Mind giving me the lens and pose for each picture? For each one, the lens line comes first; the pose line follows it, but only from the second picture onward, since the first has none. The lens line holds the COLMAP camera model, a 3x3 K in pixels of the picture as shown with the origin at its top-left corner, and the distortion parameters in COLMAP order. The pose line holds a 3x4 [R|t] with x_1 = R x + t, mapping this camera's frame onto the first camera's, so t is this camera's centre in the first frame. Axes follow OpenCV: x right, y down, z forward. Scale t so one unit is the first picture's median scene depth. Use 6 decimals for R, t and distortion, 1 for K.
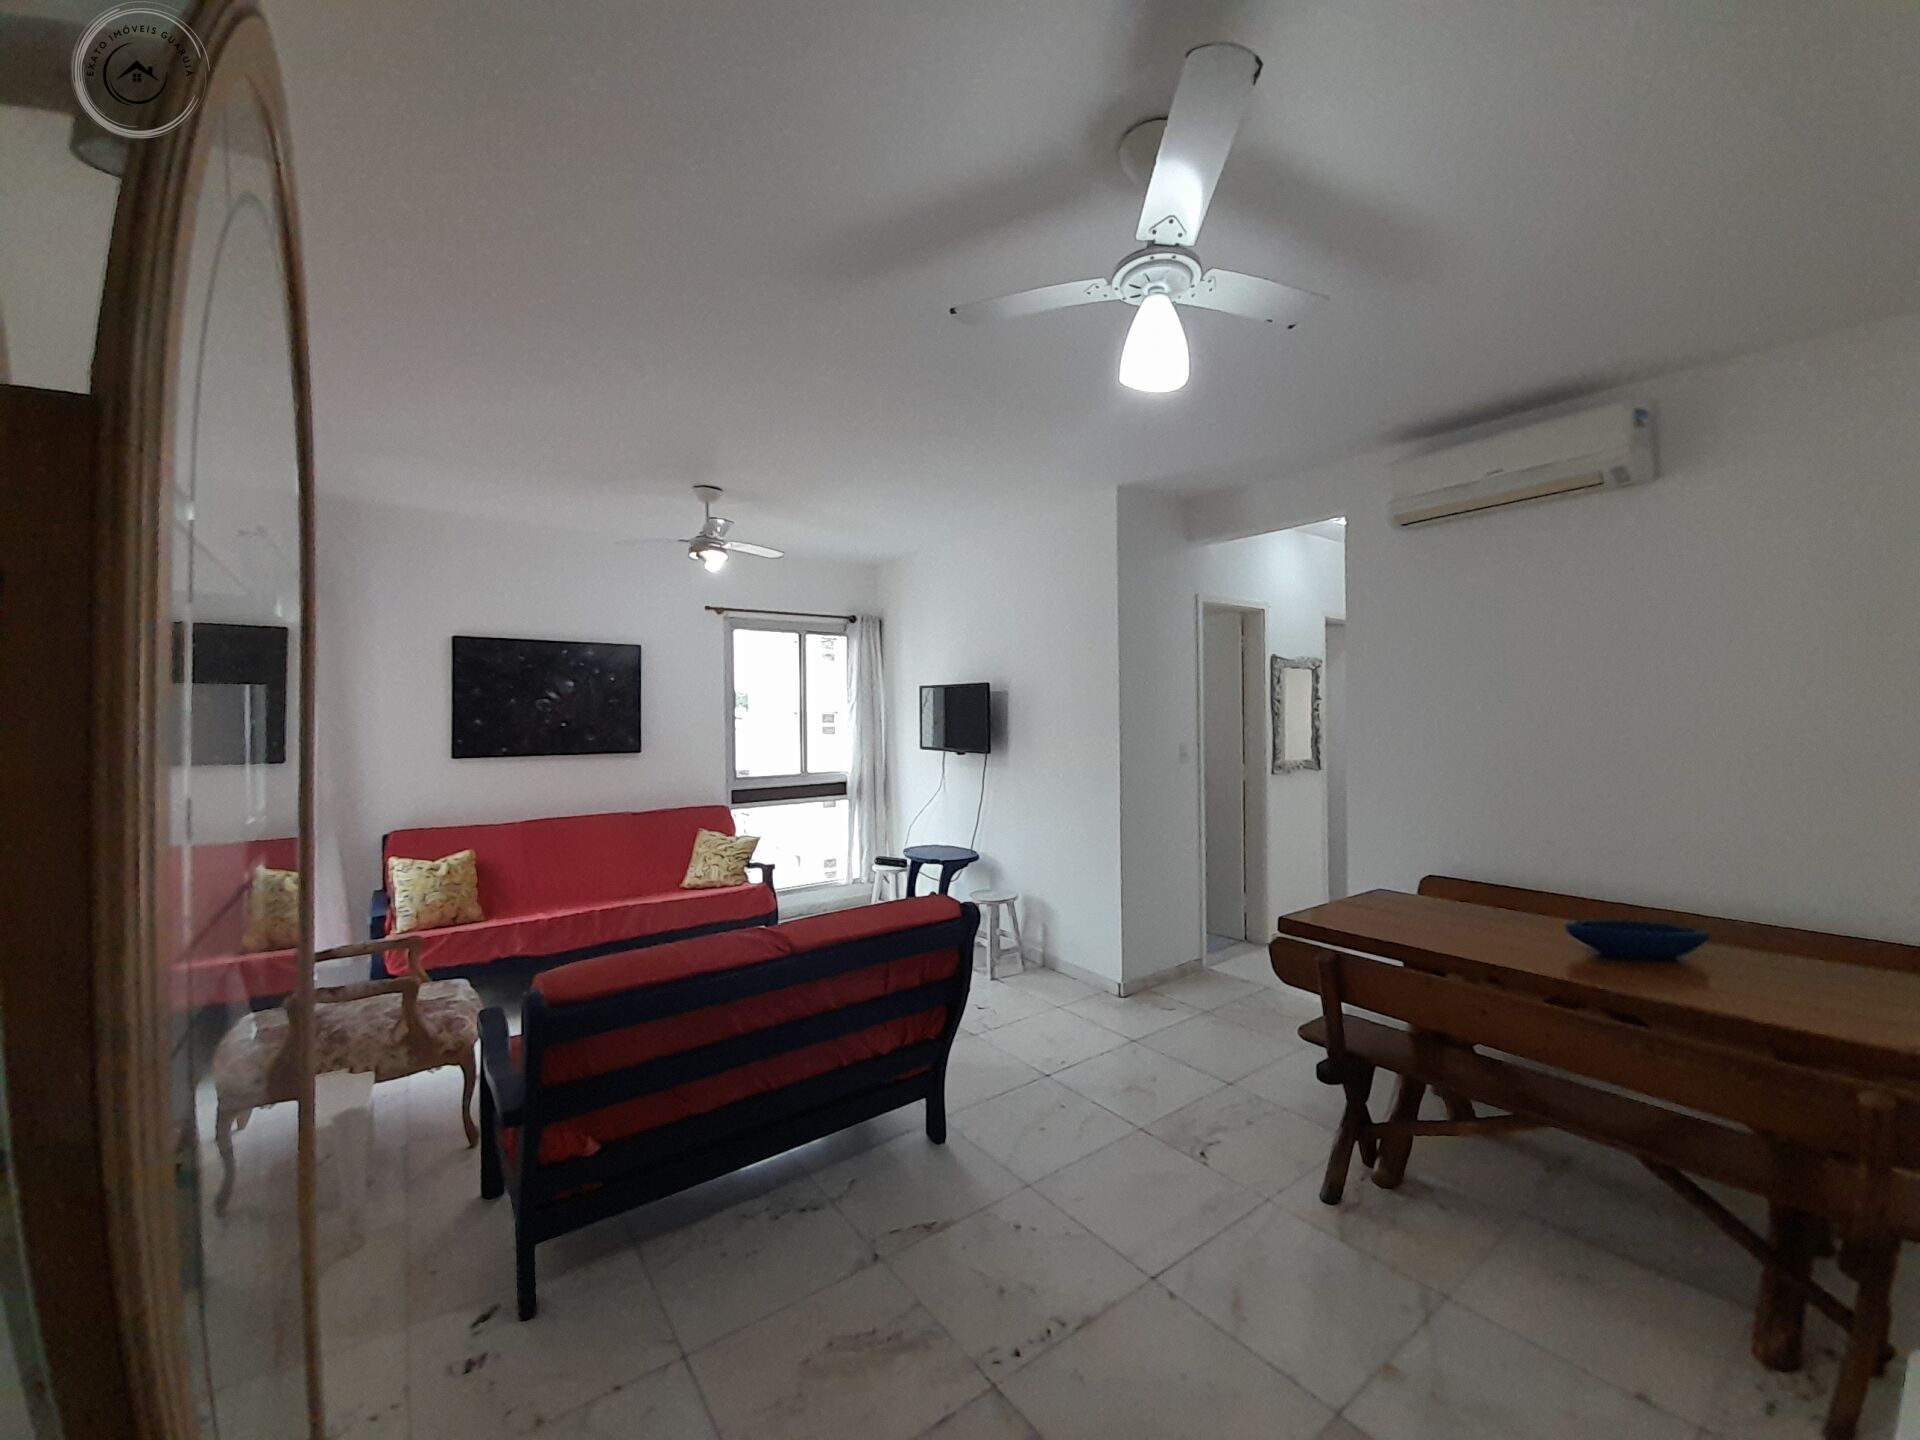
lens RADIAL K [[756.8, 0, 990.9], [0, 756.8, 713.2], [0, 0, 1]] dist [0.015013, -0.017456]
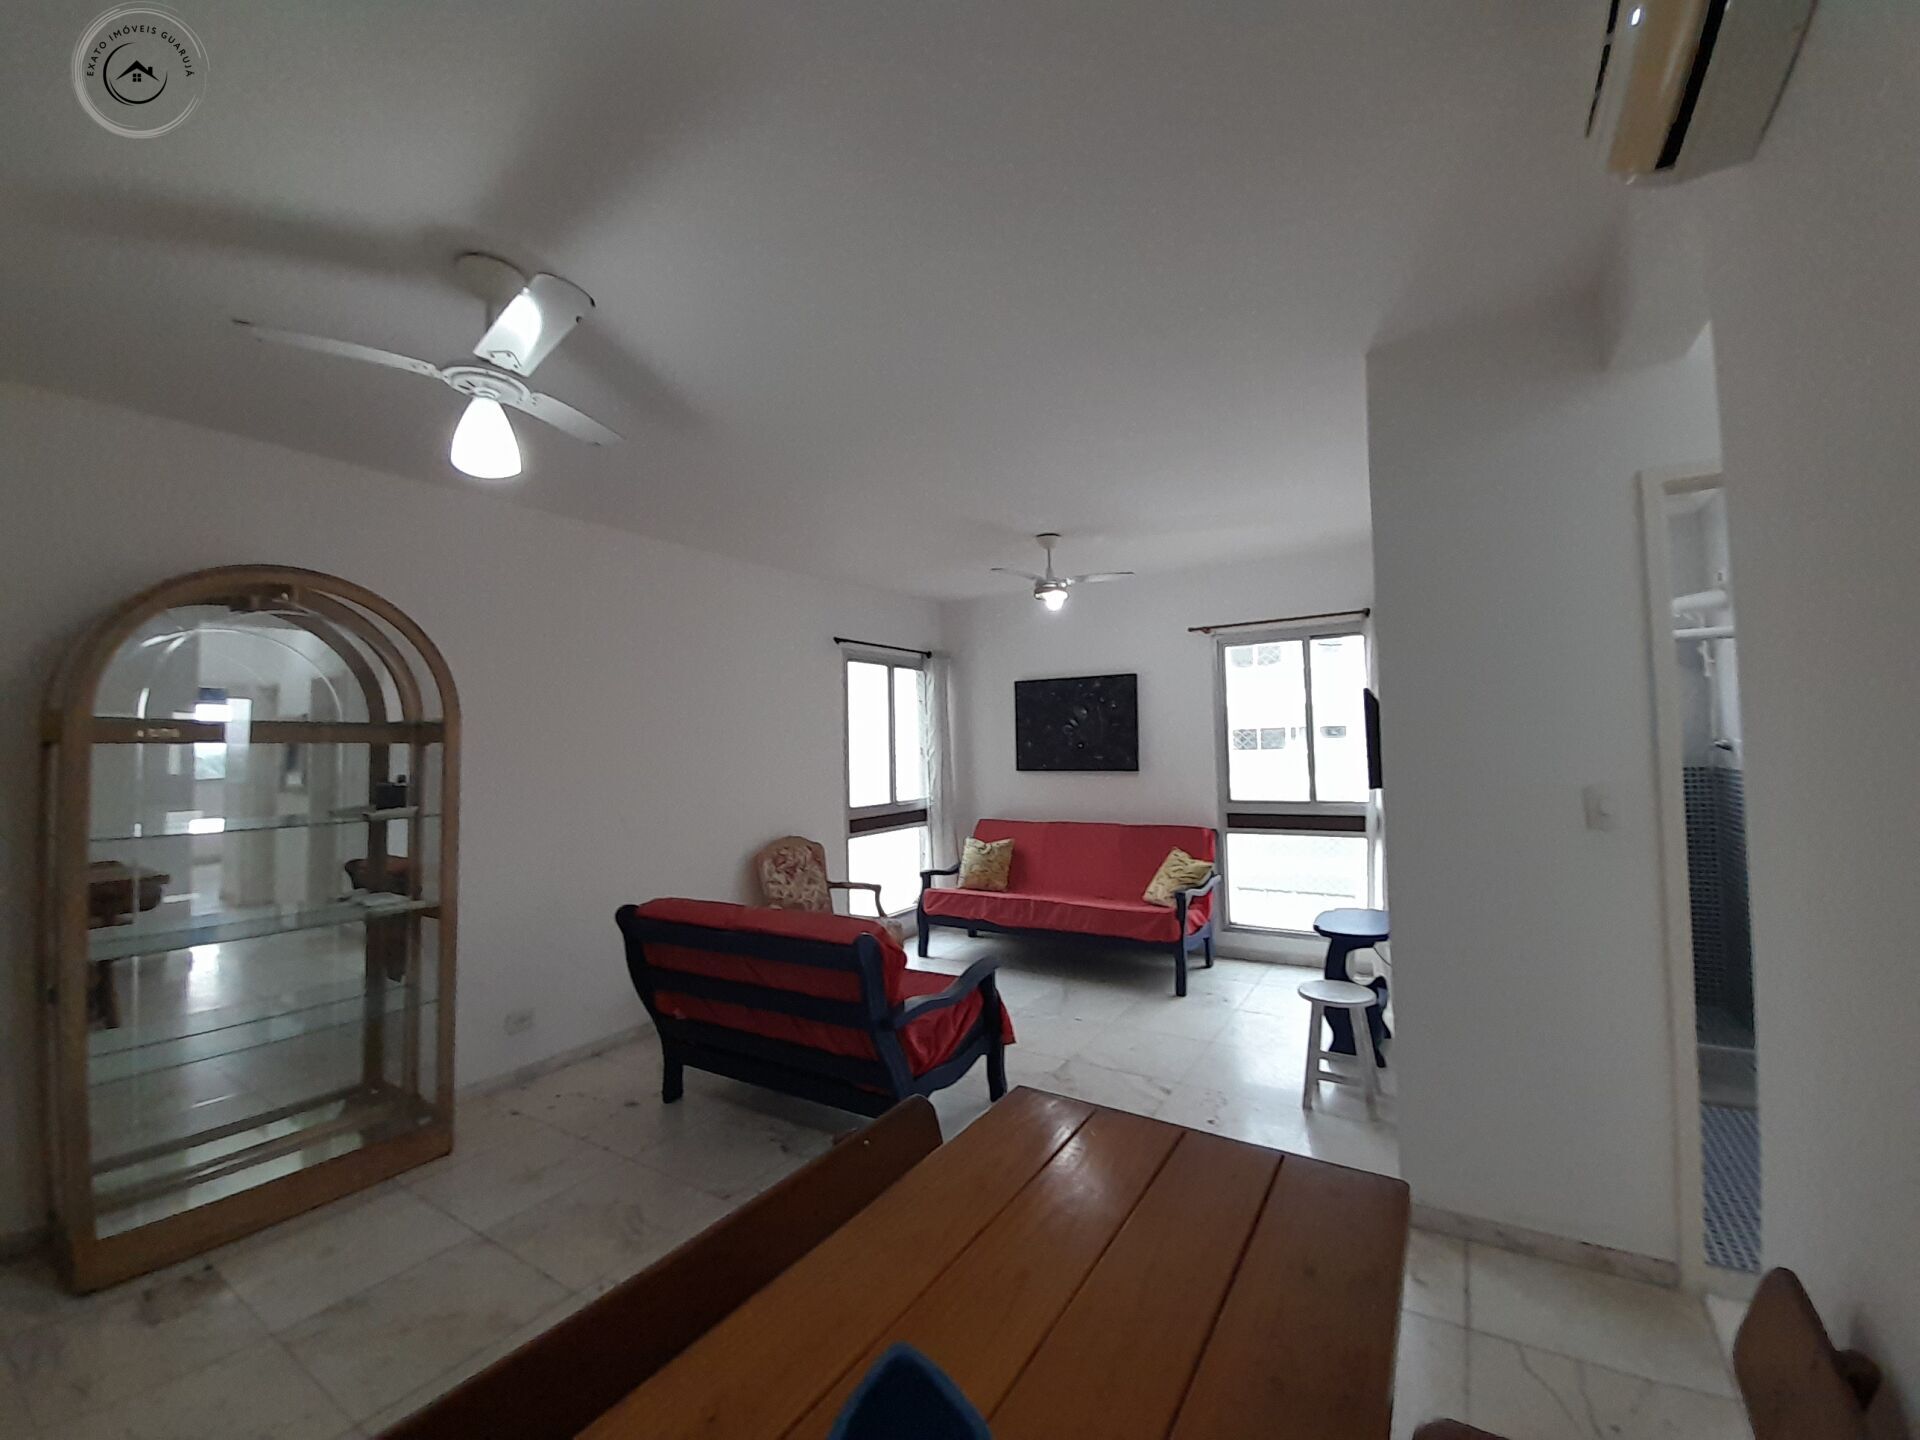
lens RADIAL K [[758.8, 0, 992.7], [0, 758.8, 713.5], [0, 0, 1]] dist [0.008095, -0.013051]
pose [[0.370217, -0.036196, -0.928240, 0.528752], [0.022071, 0.999301, -0.030165, -0.003177], [0.928683, -0.009320, 0.370757, 0.432923]]
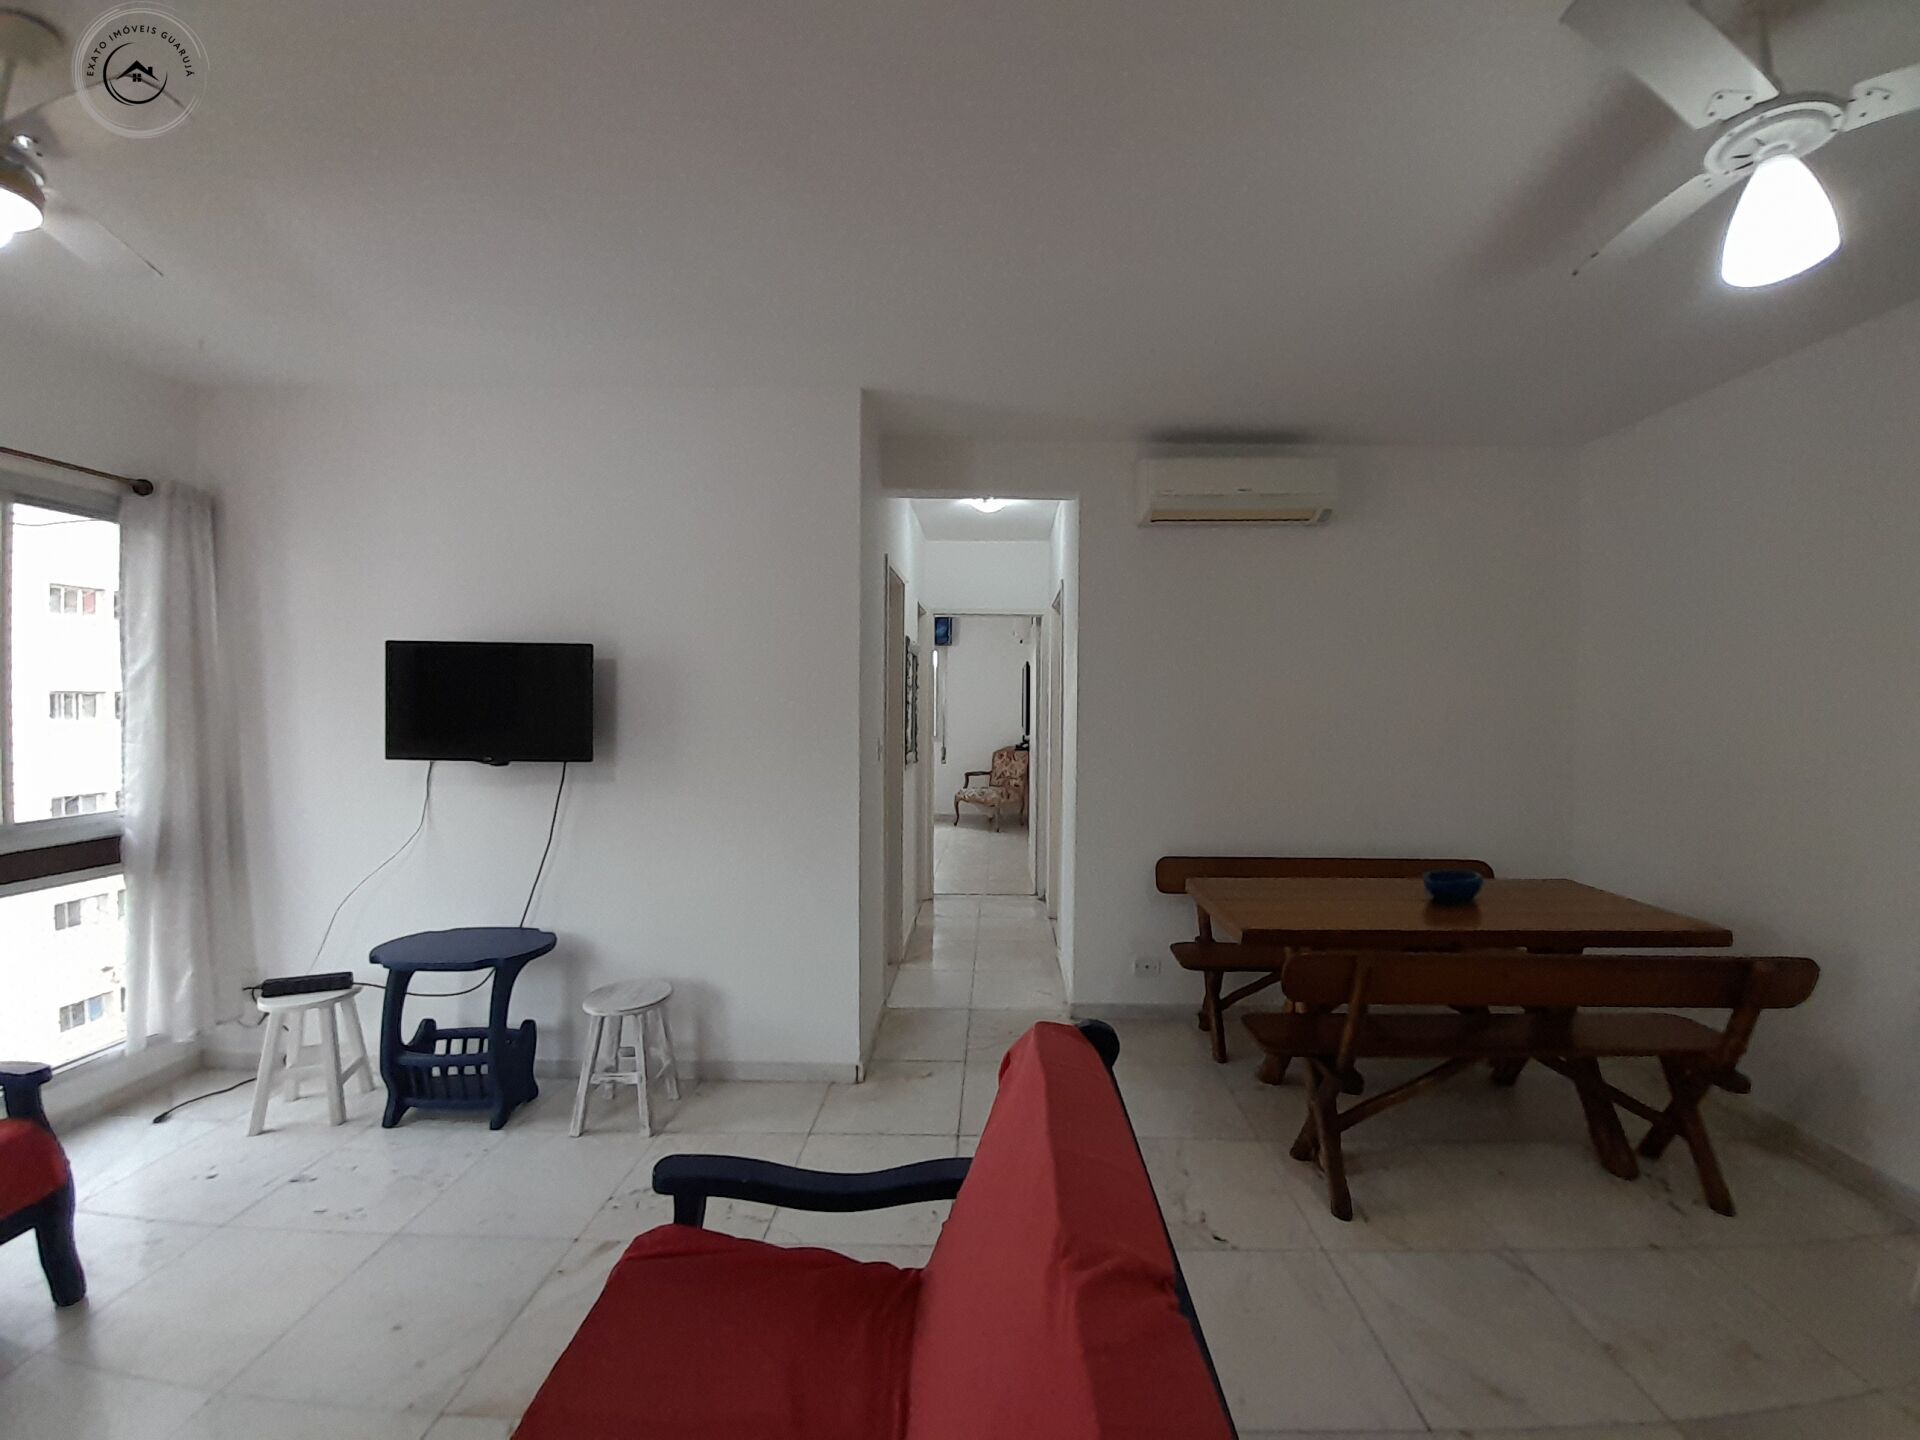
lens RADIAL K [[759.6, 0, 986.9], [0, 759.6, 714.5], [0, 0, 1]] dist [0.008922, -0.013032]
pose [[0.616232, 0.002955, 0.787559, -0.290802], [-0.013416, 0.999887, 0.006746, 0.007704], [-0.787450, -0.014723, 0.616202, 0.389887]]
